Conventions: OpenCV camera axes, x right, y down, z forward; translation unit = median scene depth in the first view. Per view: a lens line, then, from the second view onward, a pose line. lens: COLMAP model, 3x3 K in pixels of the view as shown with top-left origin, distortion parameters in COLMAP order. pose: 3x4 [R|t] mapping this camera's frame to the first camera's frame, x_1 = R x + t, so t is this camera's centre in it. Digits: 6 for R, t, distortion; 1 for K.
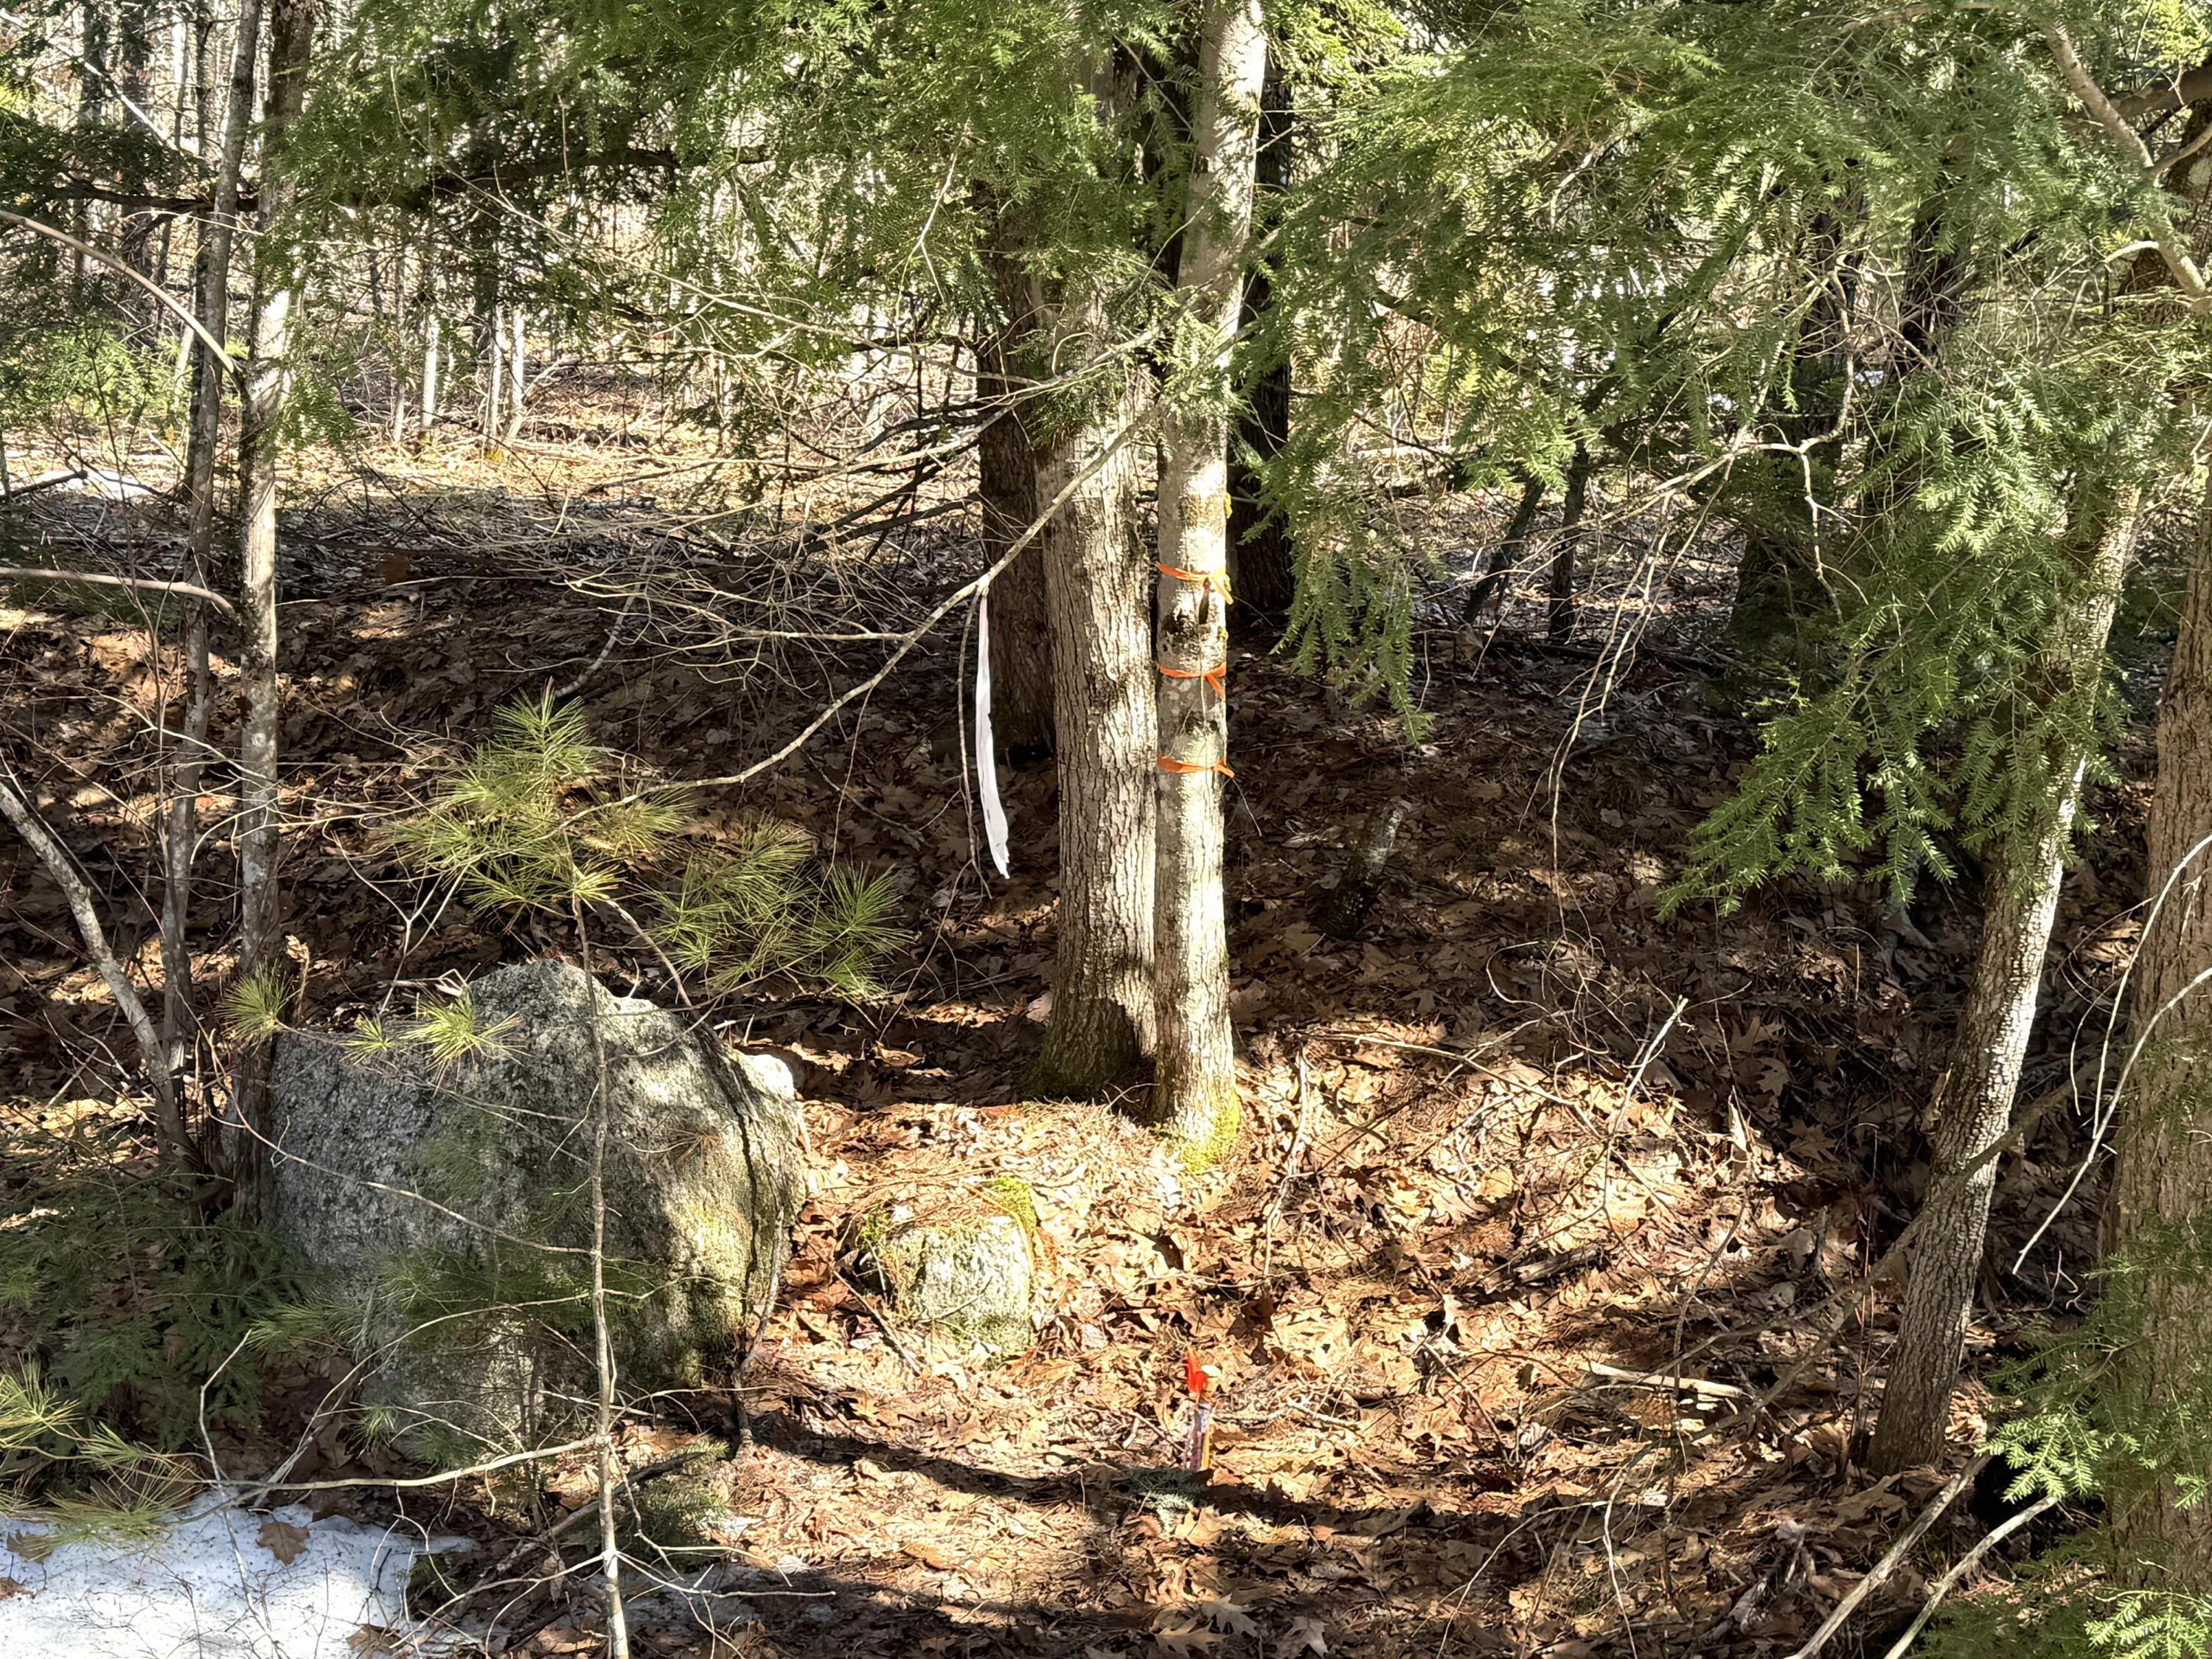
lens RADIAL K [[3092.8, 0, 1105.8], [0, 3092.8, 829.4], [0, 0, 1]] dist [0.016592, 0.000000]
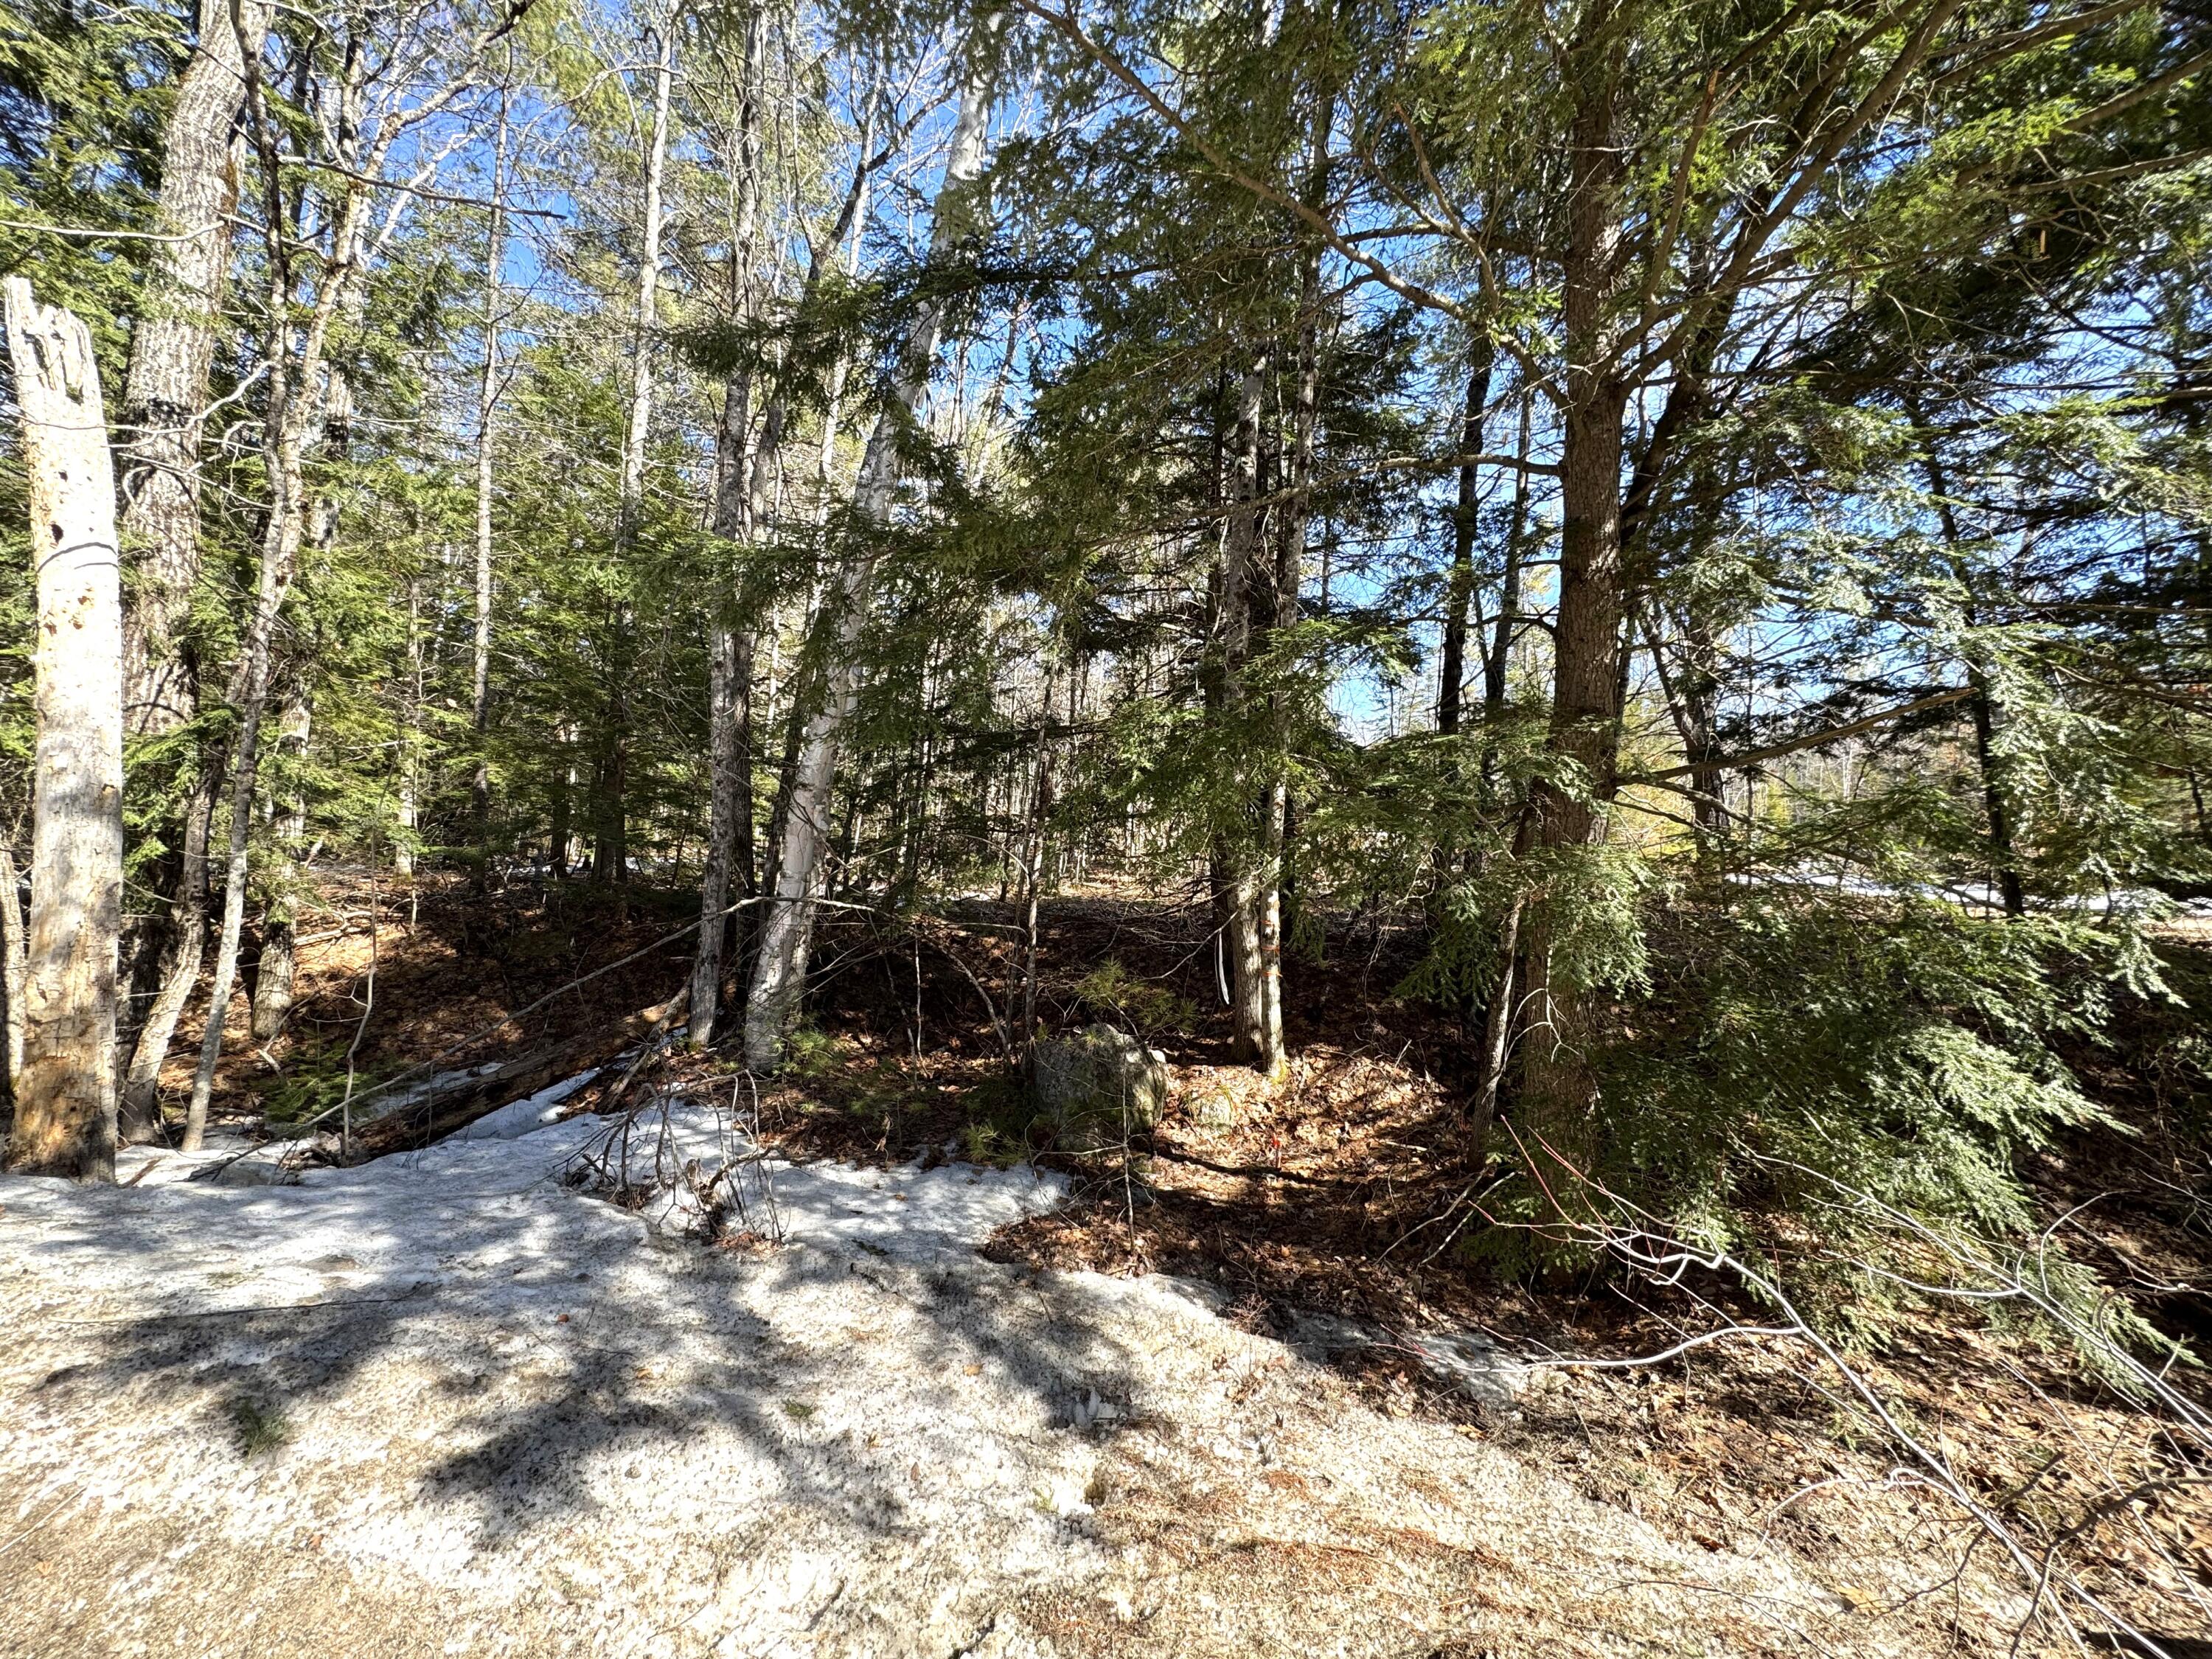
lens RADIAL K [[889.2, 0, 1104.2], [0, 889.2, 835.5], [0, 0, 1]] dist [-0.001058, -0.000005]
pose [[0.988128, -0.017145, -0.152675, -0.004962], [-0.009247, 0.985315, -0.170496, -0.000261], [0.153356, 0.169883, 0.973459, -0.117287]]
